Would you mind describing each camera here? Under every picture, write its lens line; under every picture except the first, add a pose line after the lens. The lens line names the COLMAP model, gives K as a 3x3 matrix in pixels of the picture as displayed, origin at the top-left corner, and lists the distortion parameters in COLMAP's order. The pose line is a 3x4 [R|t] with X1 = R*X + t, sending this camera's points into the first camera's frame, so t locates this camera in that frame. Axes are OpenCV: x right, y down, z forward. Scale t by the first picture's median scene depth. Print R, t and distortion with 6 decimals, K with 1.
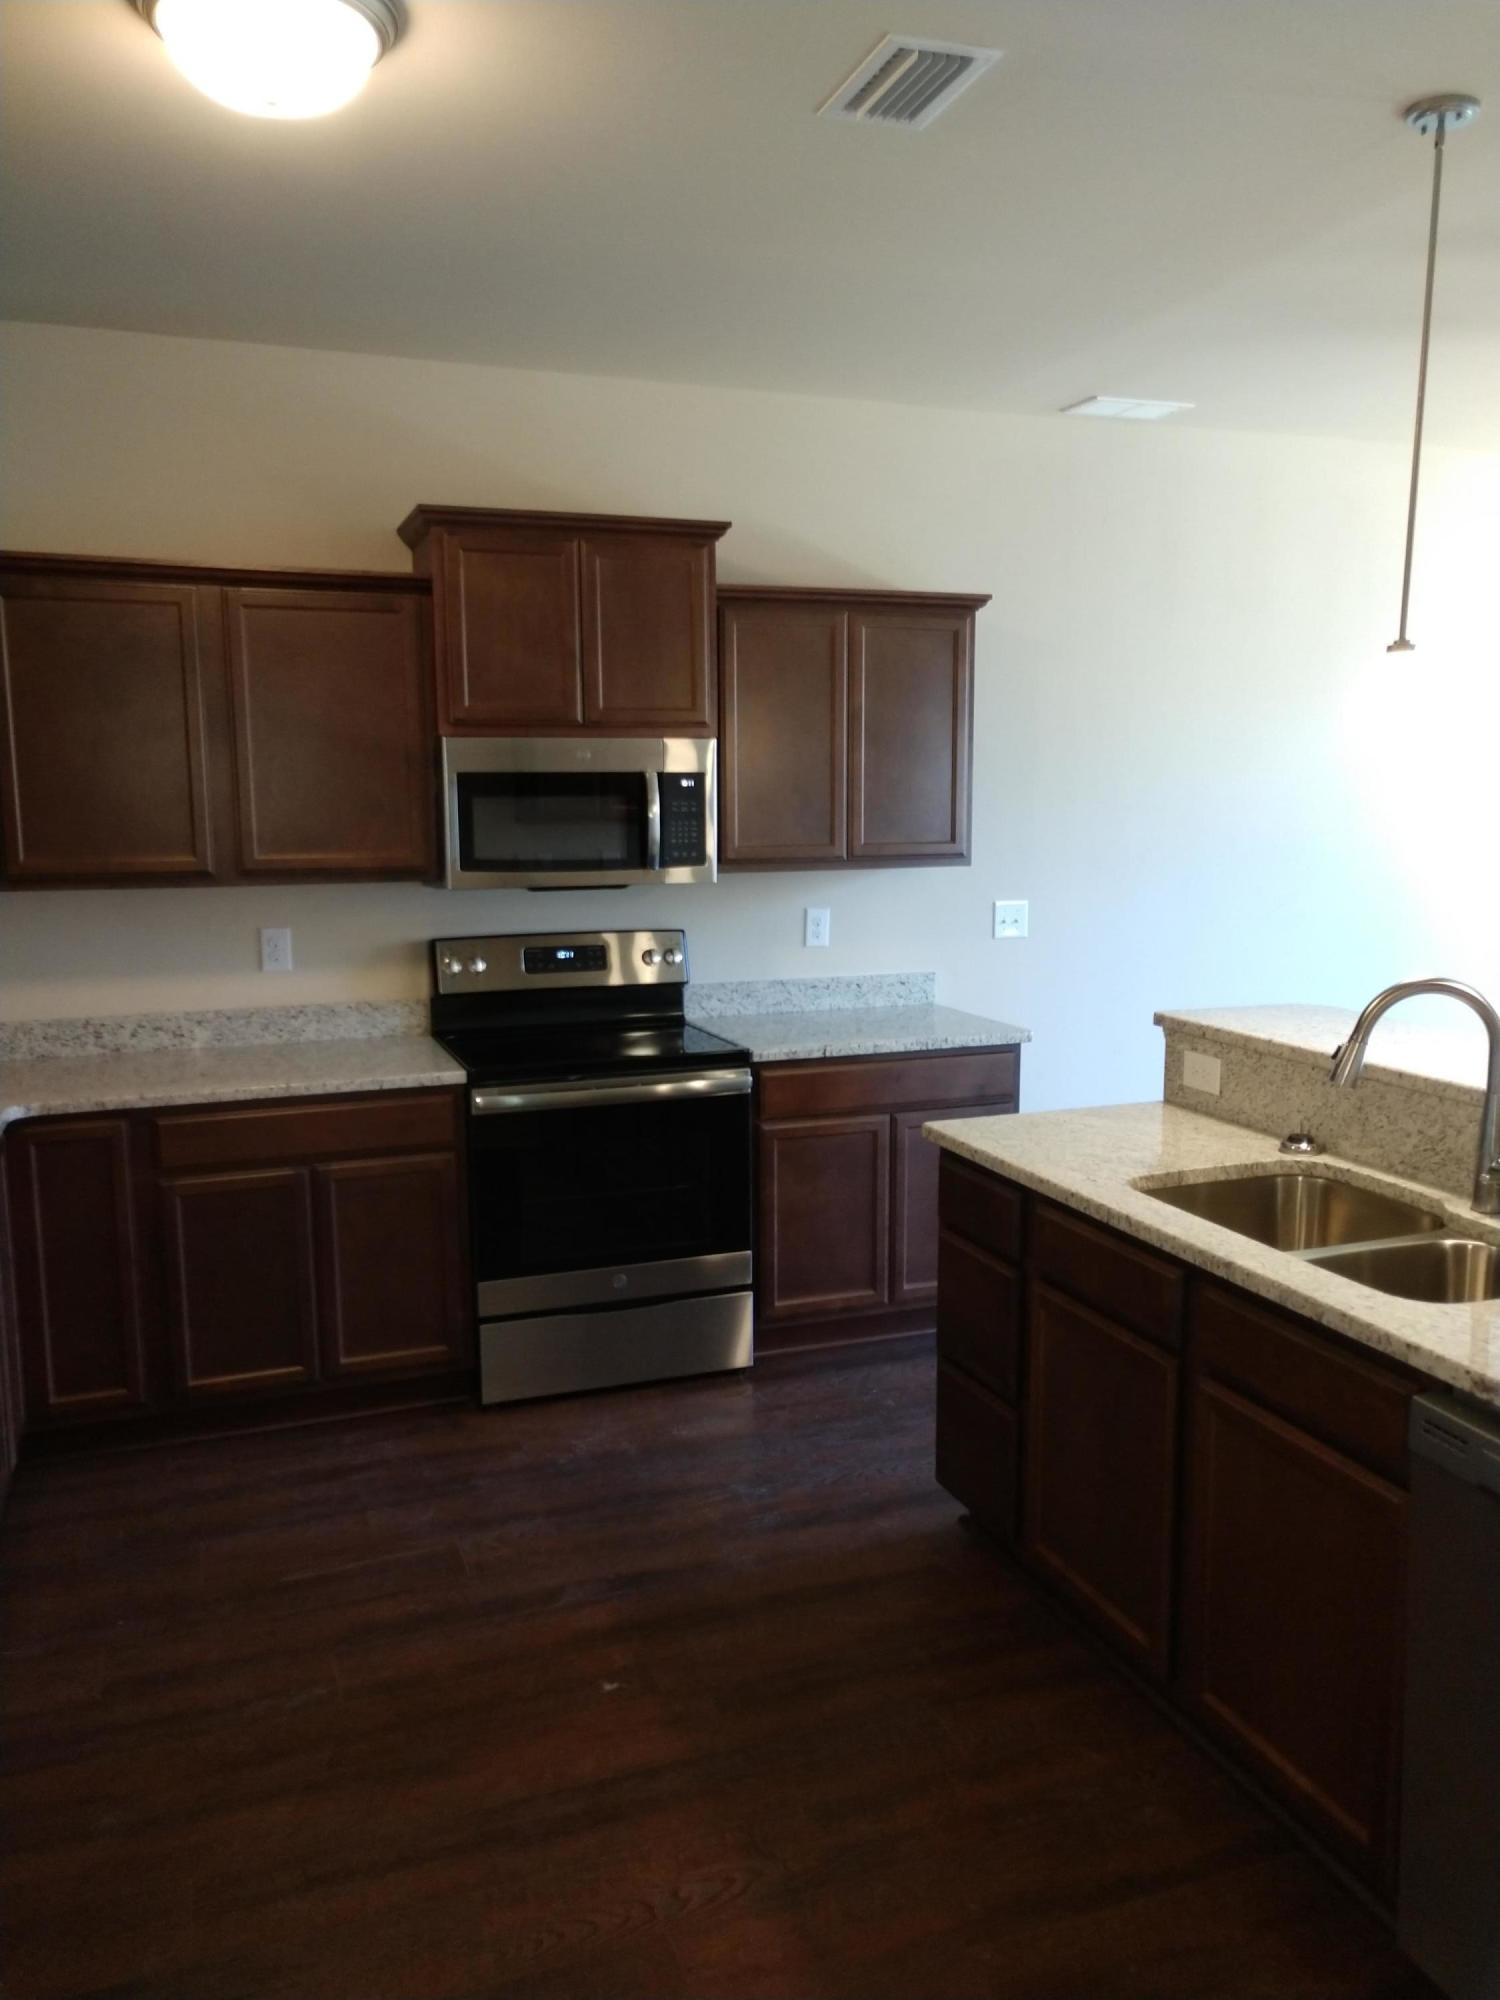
lens RADIAL K [[1519.7, 0, 754.5], [0, 1519.7, 1000.1], [0, 0, 1]] dist [0.003614, 0.038668]
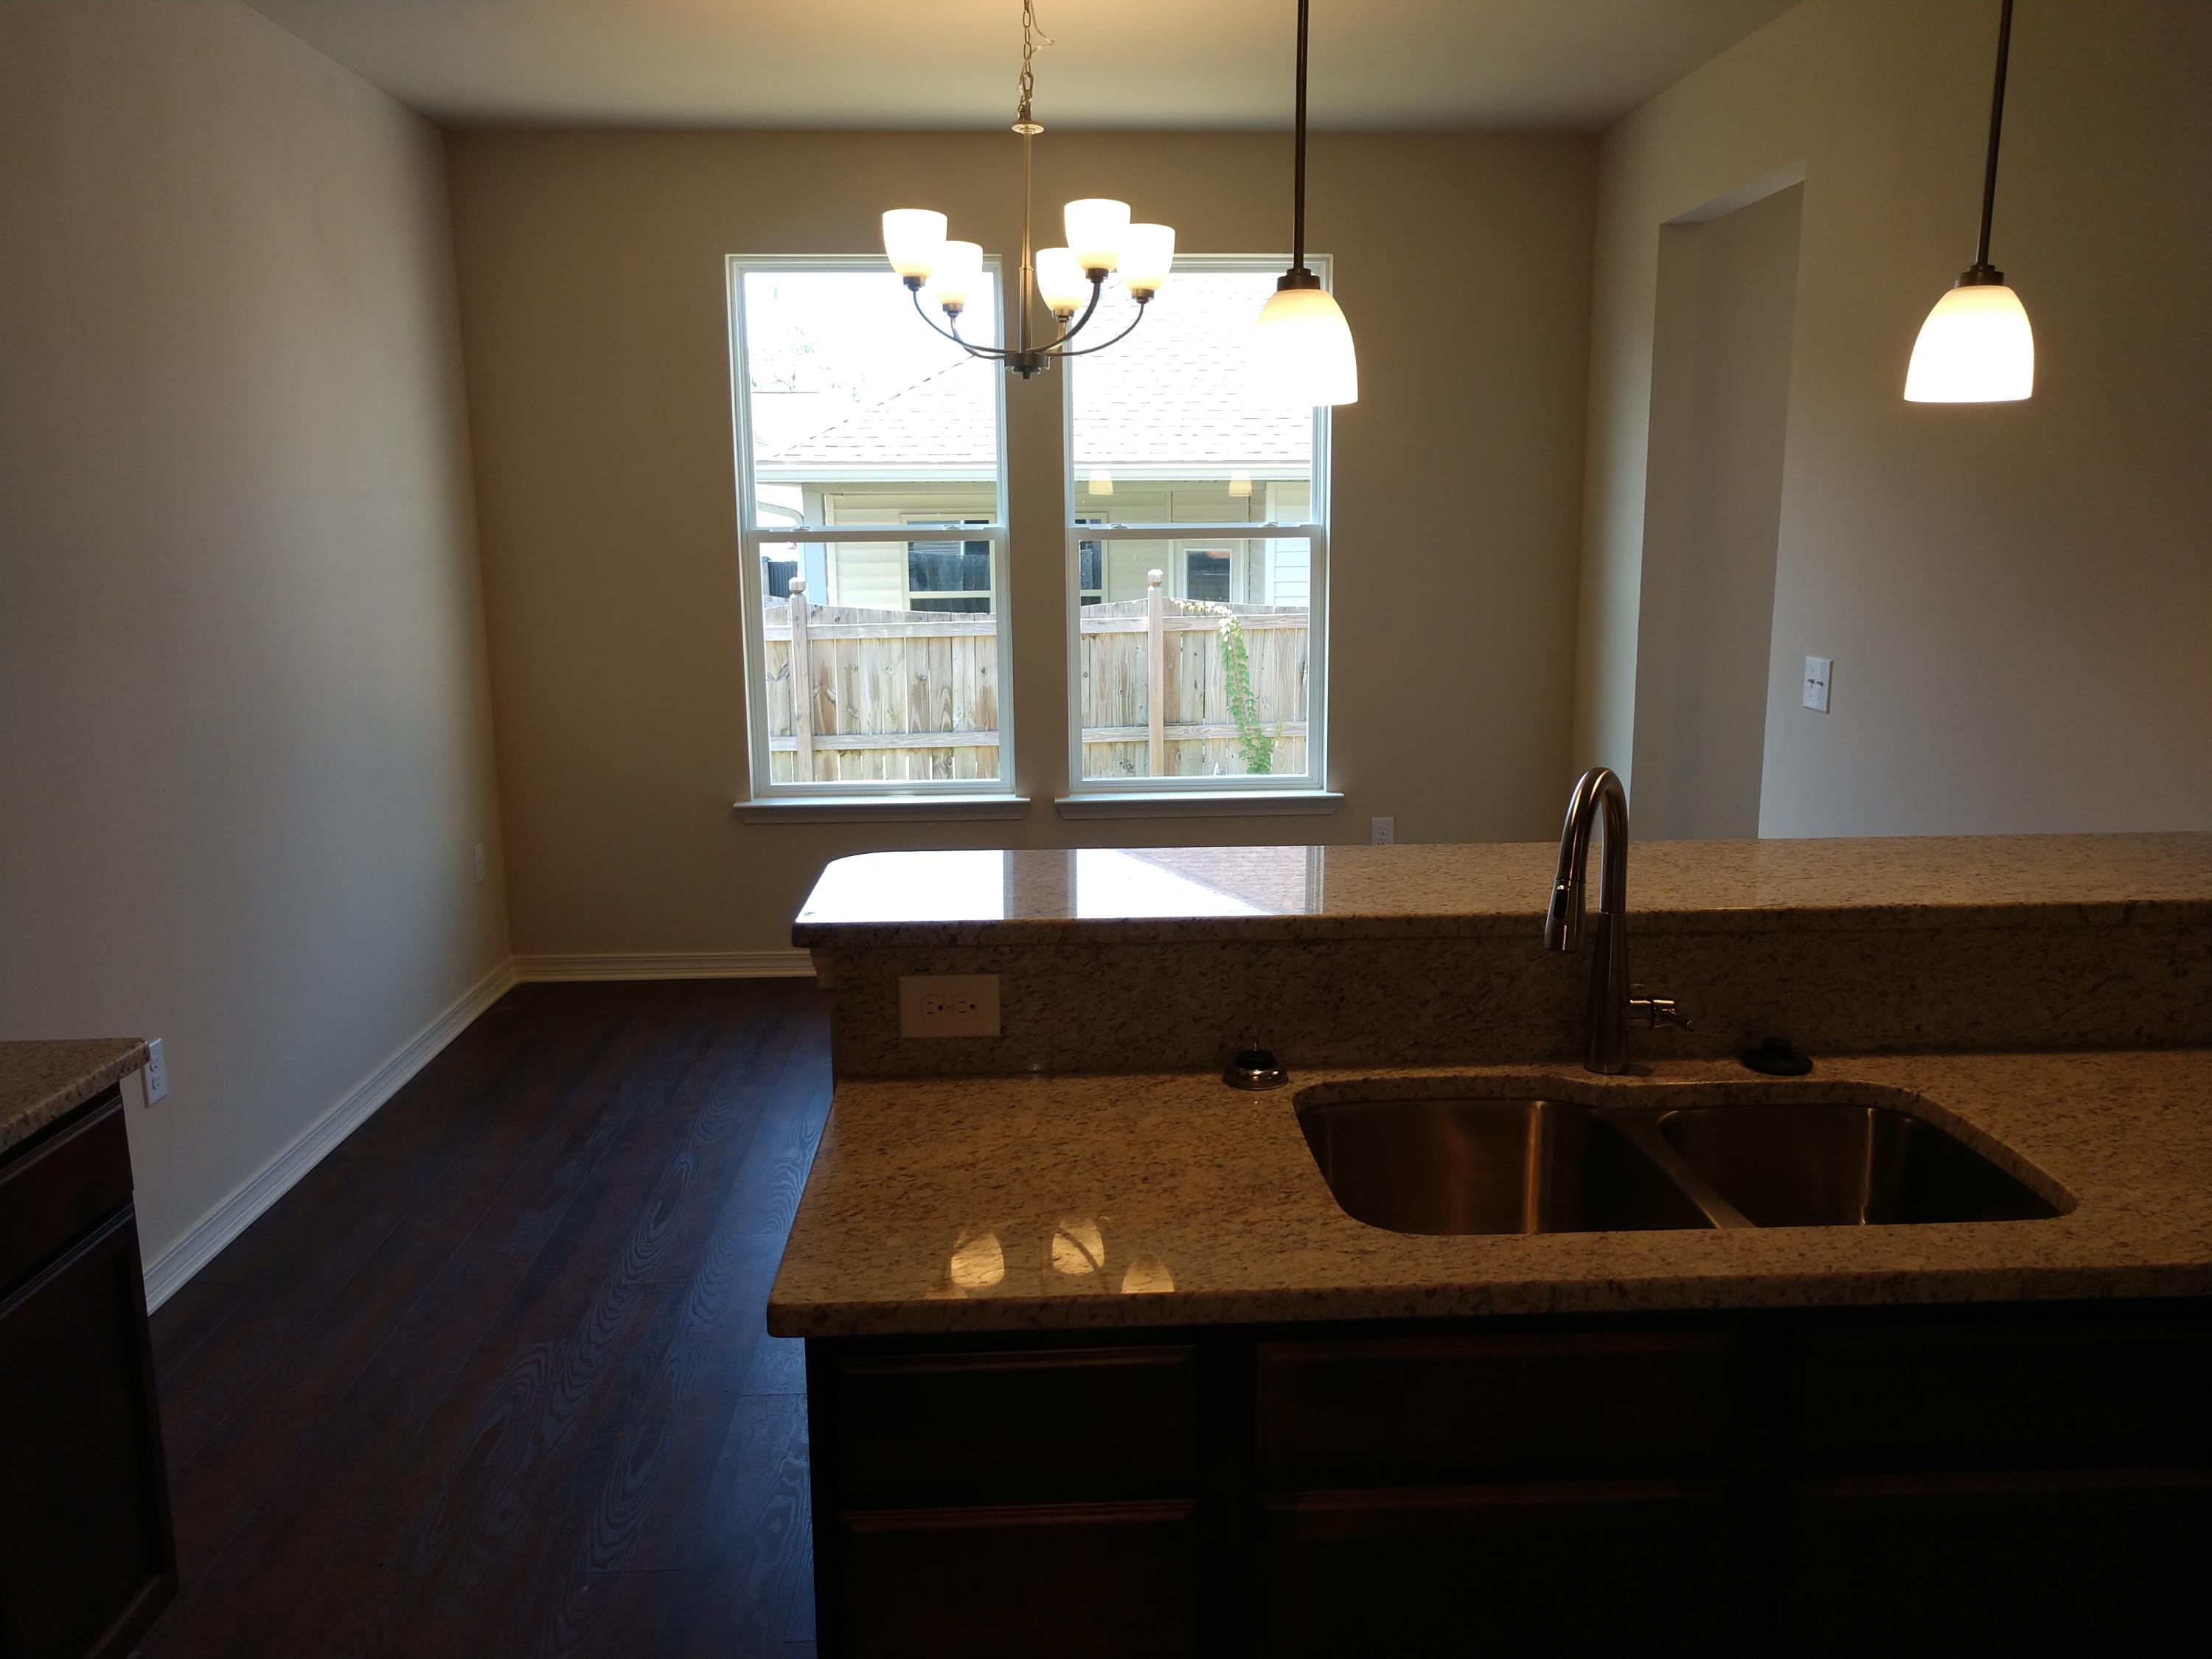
lens RADIAL K [[1680.7, 0, 1105.6], [0, 1680.7, 819.3], [0, 0, 1]] dist [0.003614, 0.038668]
pose [[0.302247, -0.166401, 0.938593, -0.314313], [0.138716, 0.981842, 0.129399, -0.111511], [-0.943082, 0.091088, 0.319842, 0.877829]]
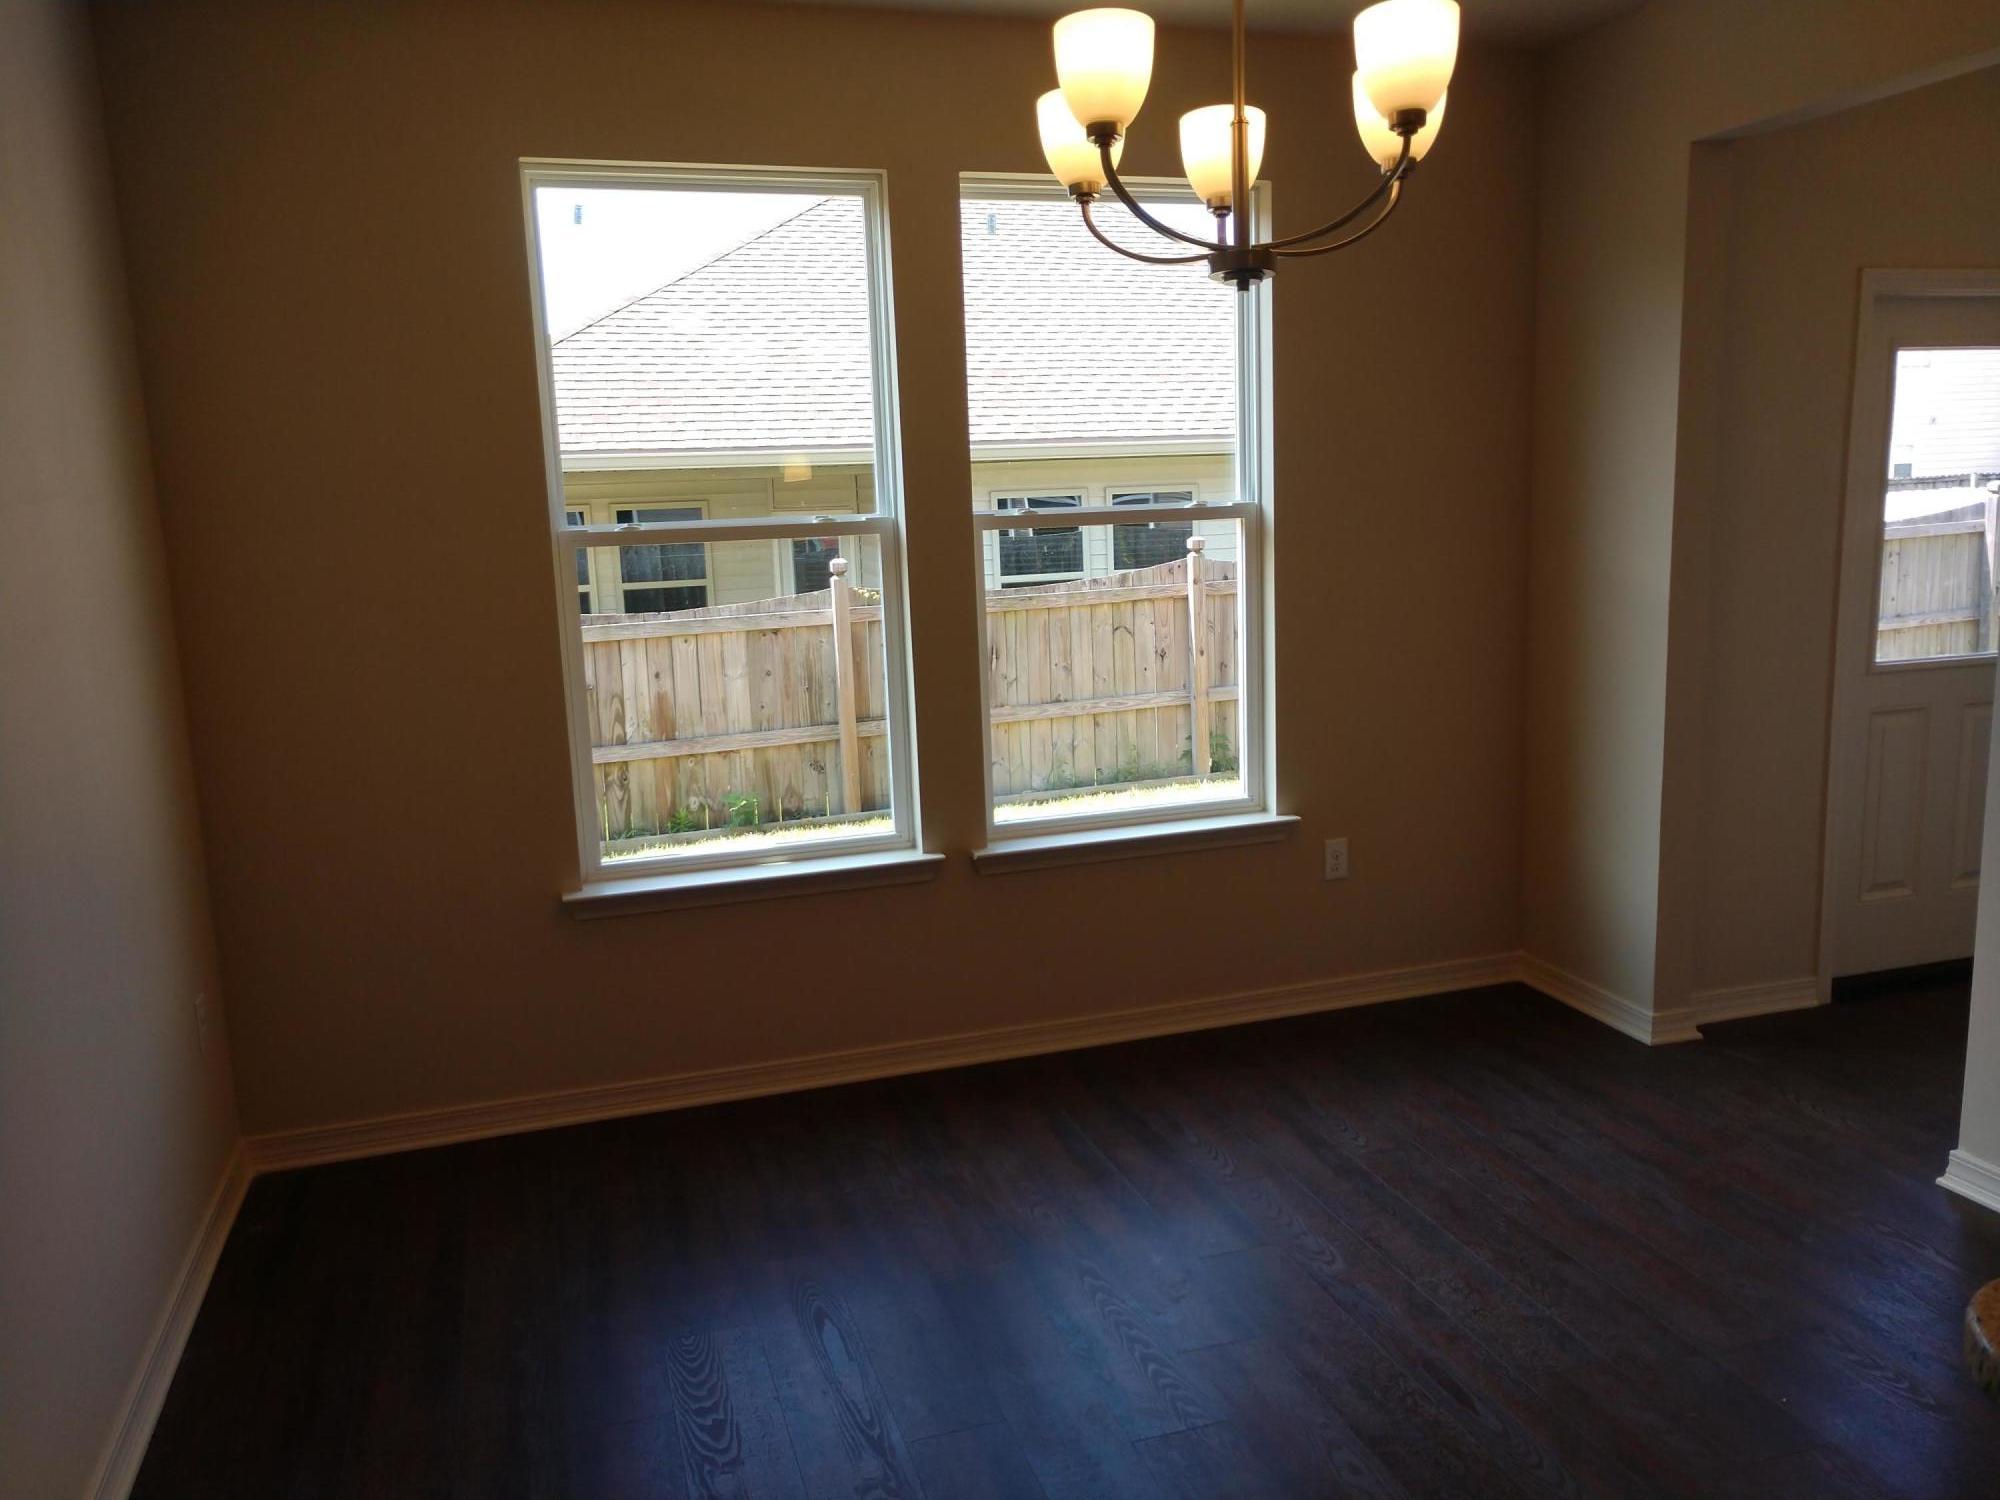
lens RADIAL K [[1519.7, 0, 994.9], [0, 1519.7, 745.3], [0, 0, 1]] dist [0.003614, 0.038668]
pose [[0.044213, -0.161192, 0.985932, -0.152372], [0.172931, 0.973234, 0.151361, -0.143371], [-0.983941, 0.163806, 0.070905, 1.076669]]
